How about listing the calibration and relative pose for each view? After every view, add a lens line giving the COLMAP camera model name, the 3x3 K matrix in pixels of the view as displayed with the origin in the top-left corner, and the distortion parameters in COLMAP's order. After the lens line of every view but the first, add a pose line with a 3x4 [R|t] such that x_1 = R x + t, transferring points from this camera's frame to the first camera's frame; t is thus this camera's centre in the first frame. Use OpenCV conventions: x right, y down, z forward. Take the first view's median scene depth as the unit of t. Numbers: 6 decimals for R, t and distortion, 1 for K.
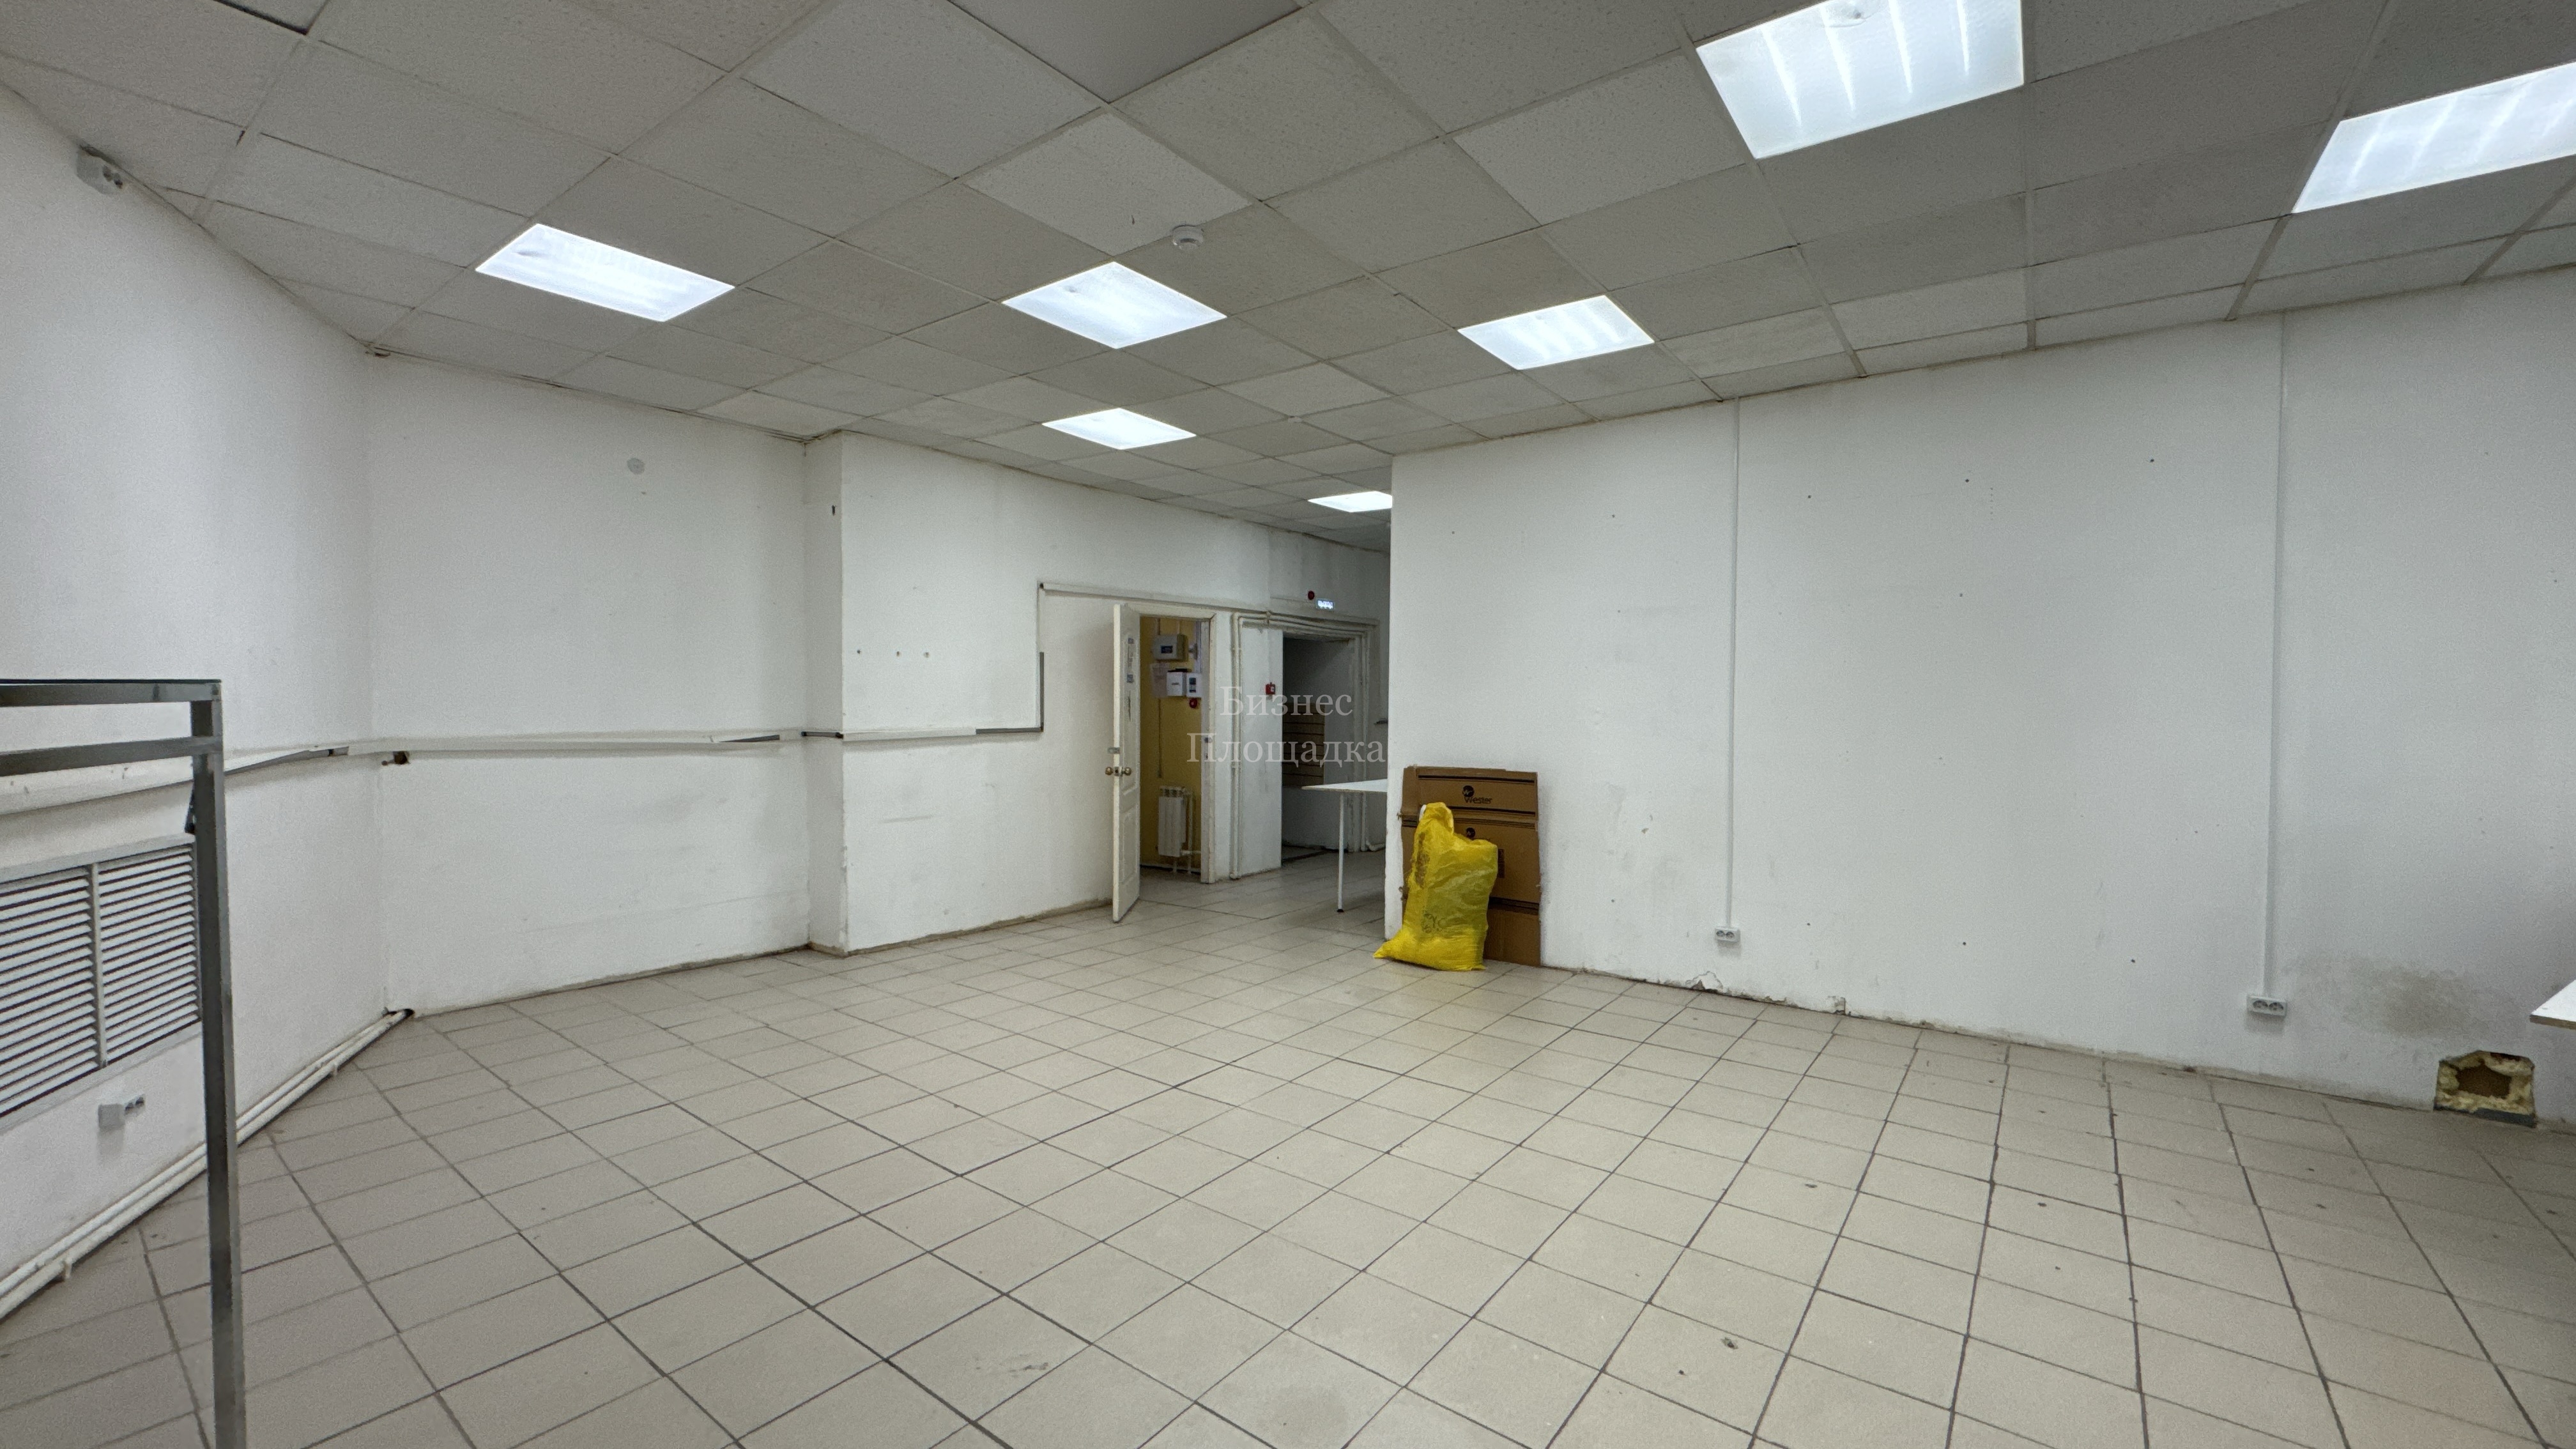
lens RADIAL K [[1025.6, 0, 1295.3], [0, 1025.6, 728.5], [0, 0, 1]] dist [-0.004711, 0.000836]
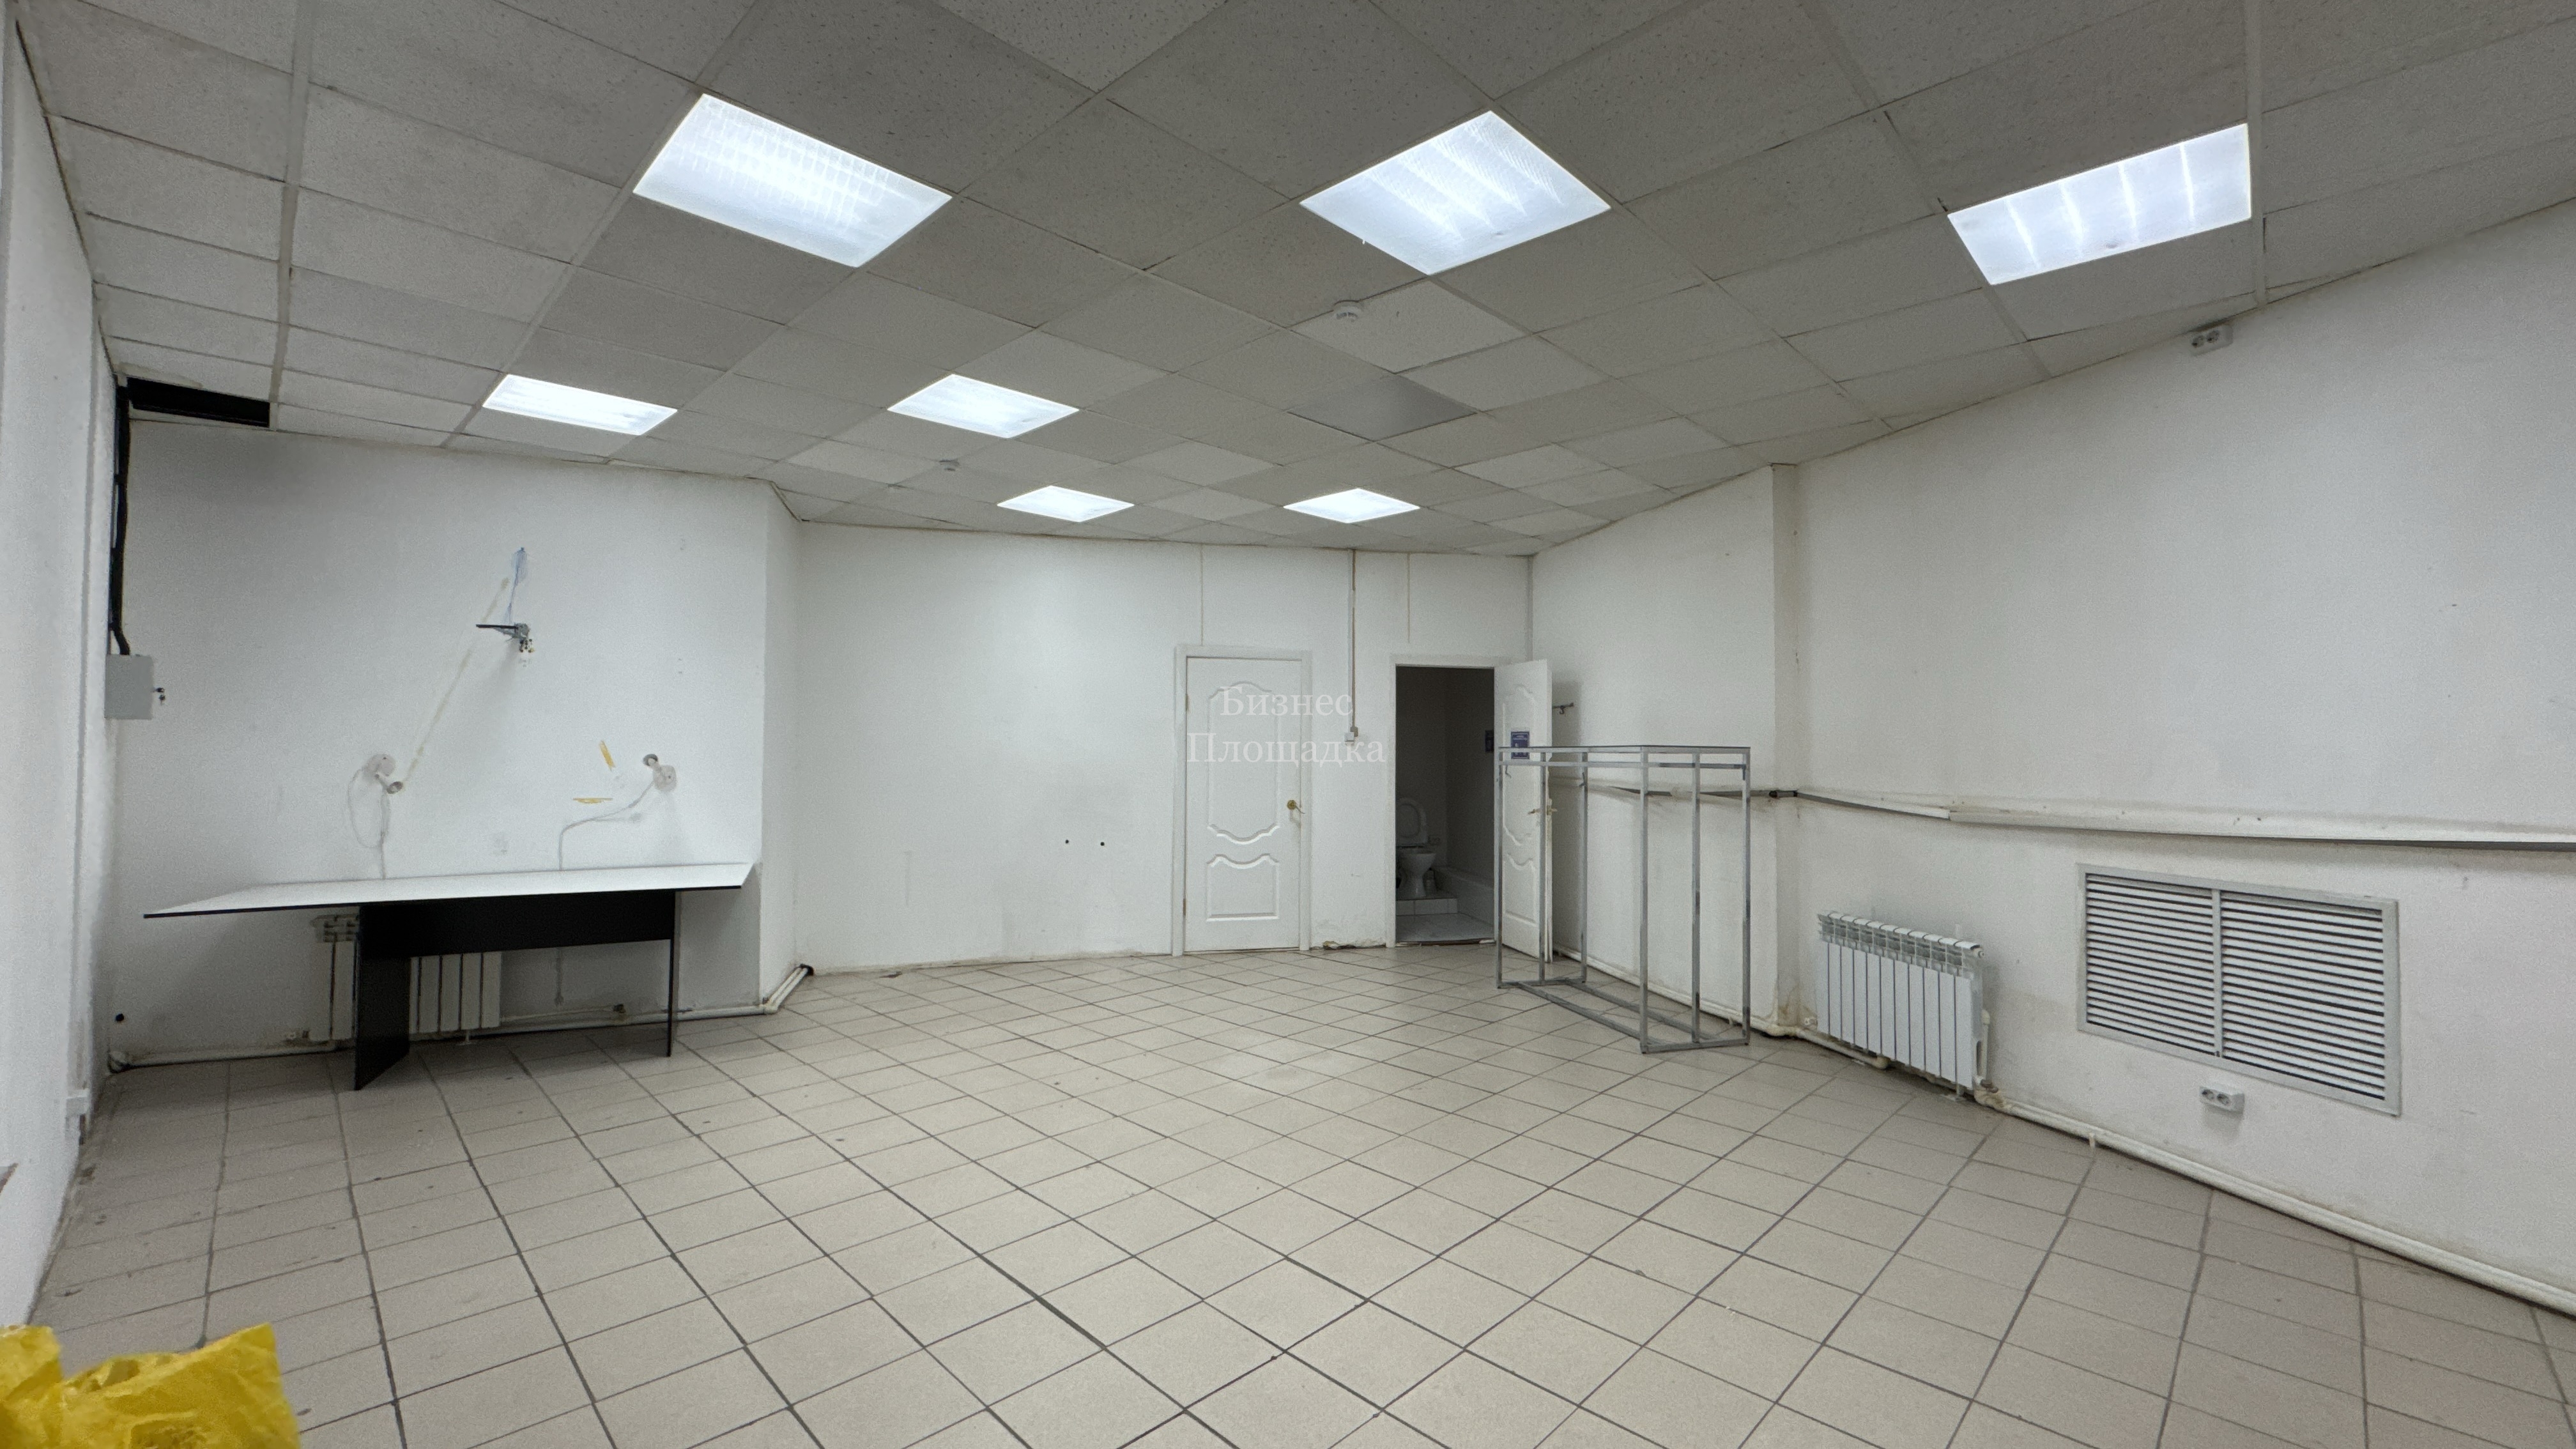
lens RADIAL K [[1025.6, 0, 1281.2], [0, 1025.6, 729.4], [0, 0, 1]] dist [-0.004711, 0.000836]
pose [[-0.989178, -0.007147, 0.146545, -0.117524], [-0.004857, 0.999861, 0.015973, -0.039761], [-0.146638, 0.015088, -0.989075, 1.218567]]
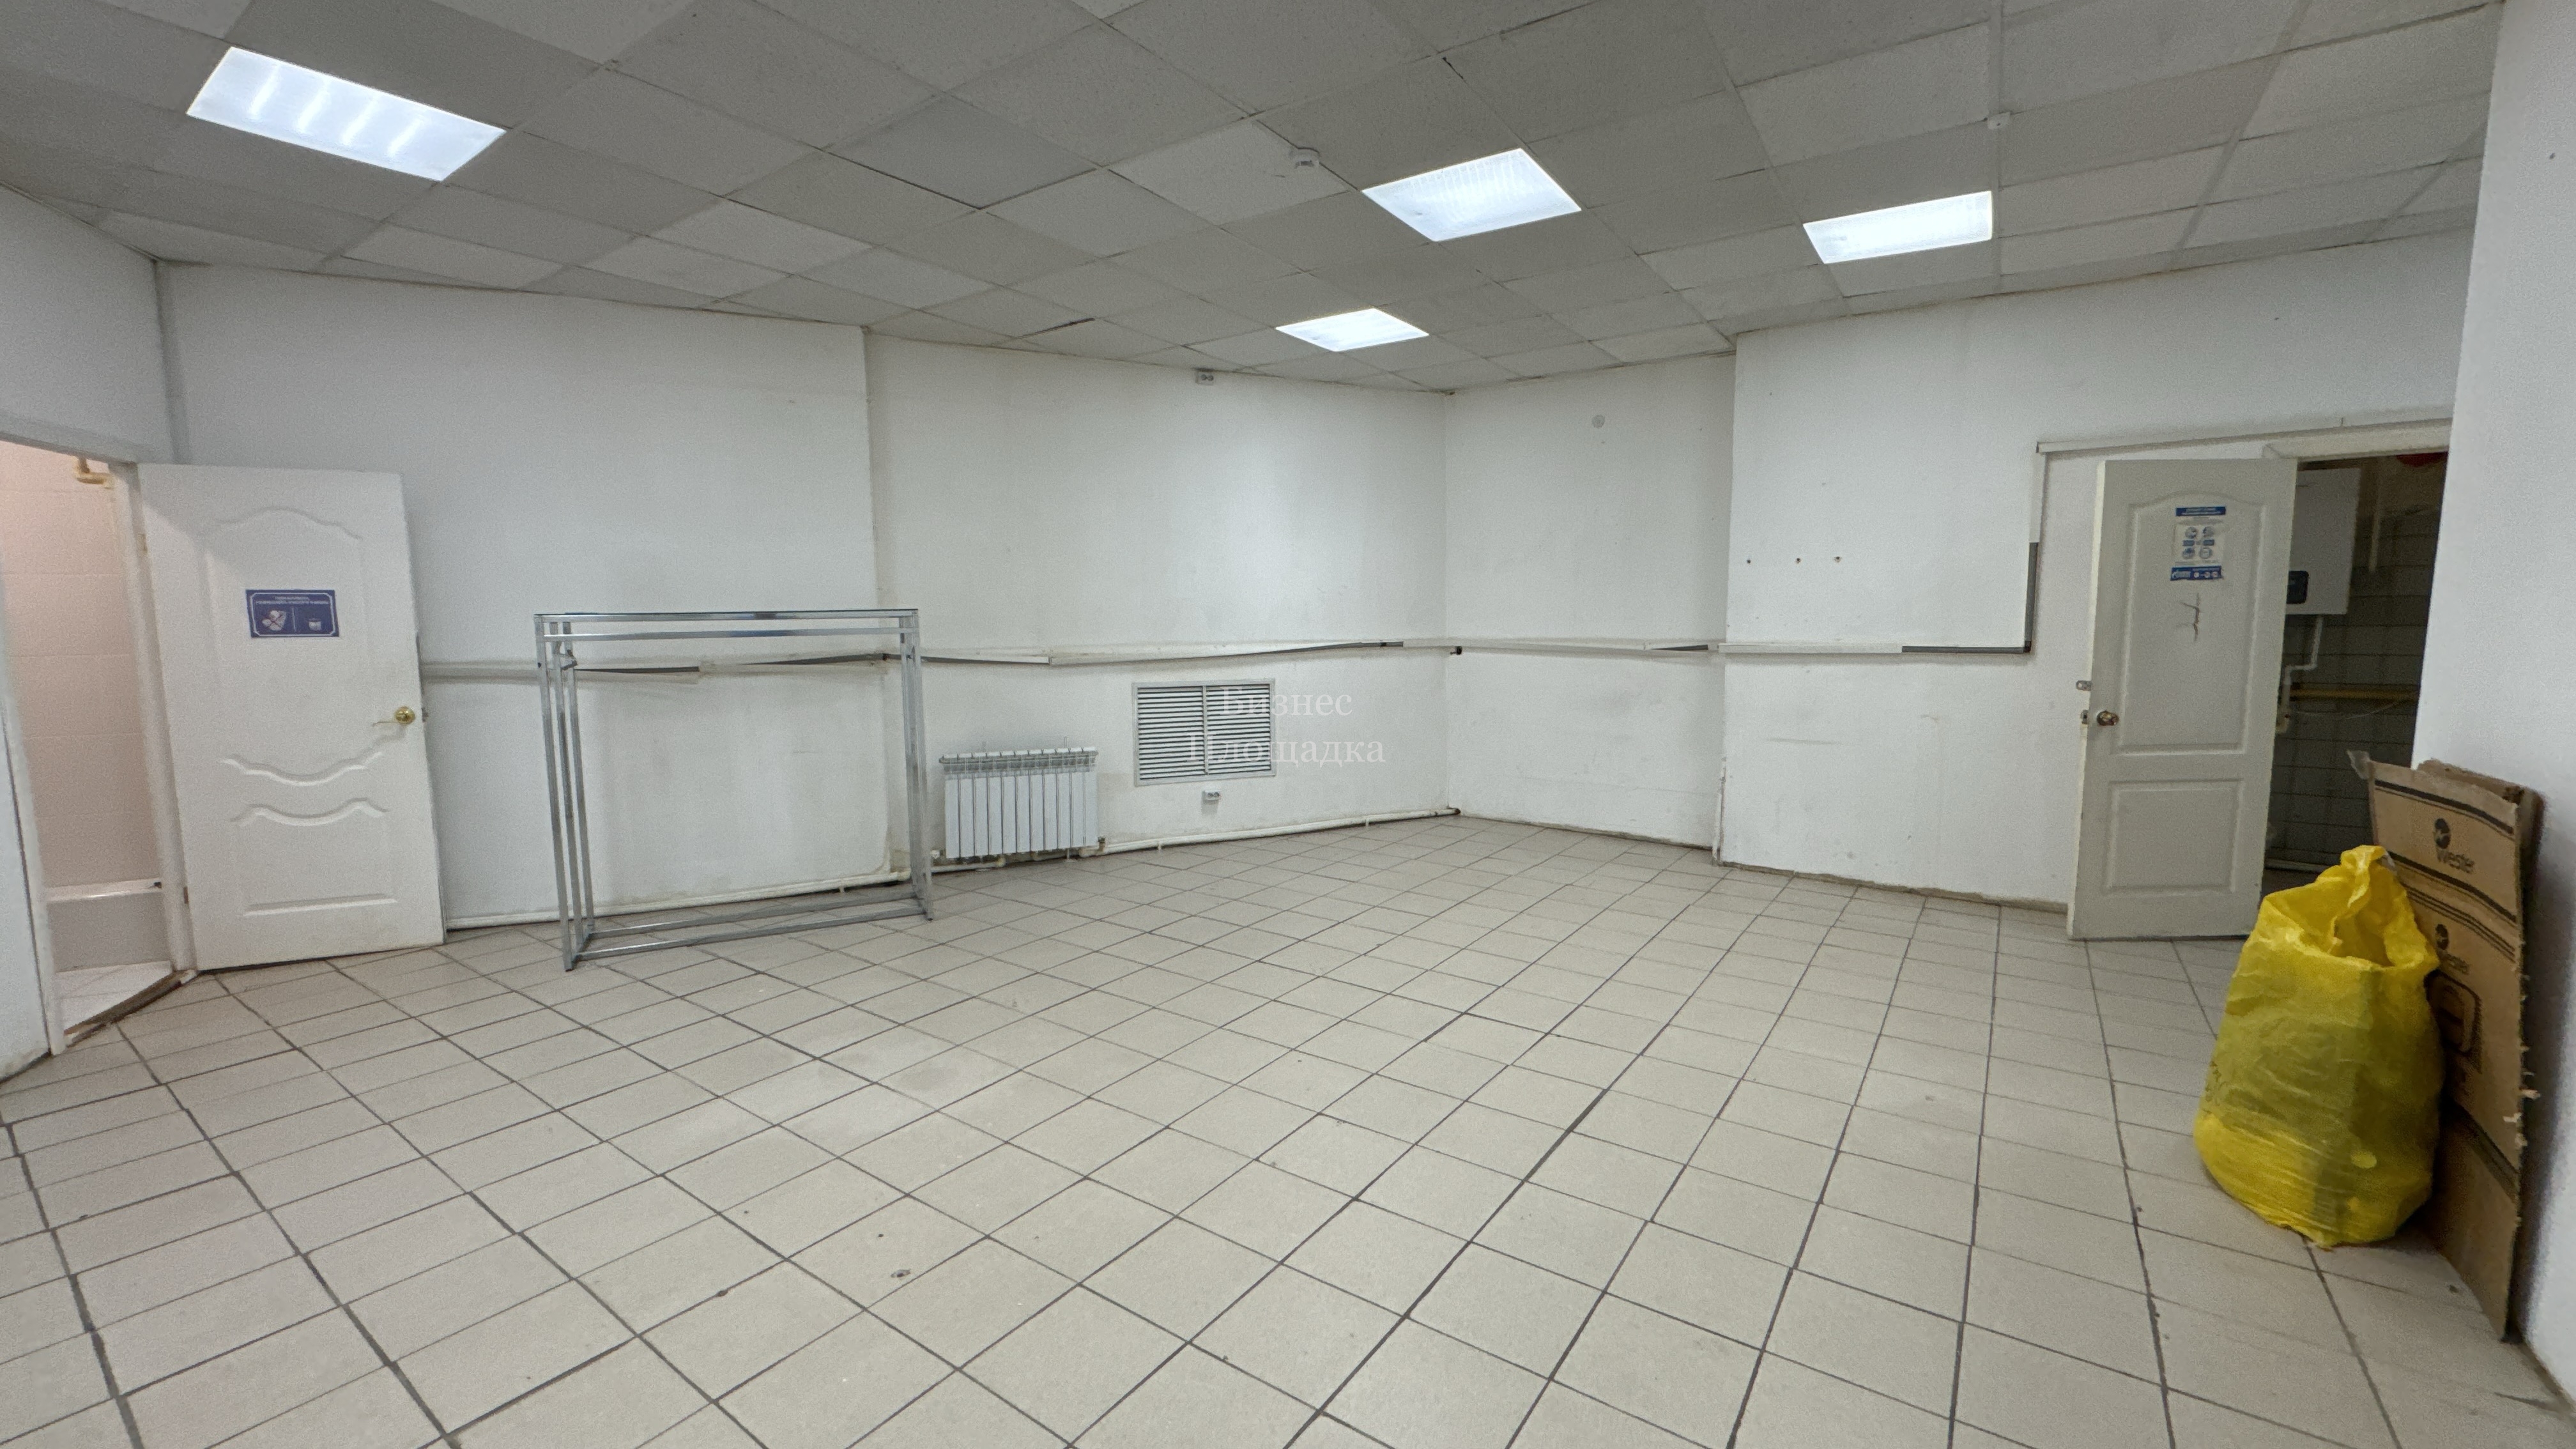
lens RADIAL K [[1025.6, 0, 1296.5], [0, 1025.6, 728.5], [0, 0, 1]] dist [-0.004711, 0.000836]
pose [[0.025405, 0.107236, -0.993909, 0.578630], [-0.022441, 0.994040, 0.106677, -0.012235], [0.999425, 0.019594, 0.027660, 0.579566]]
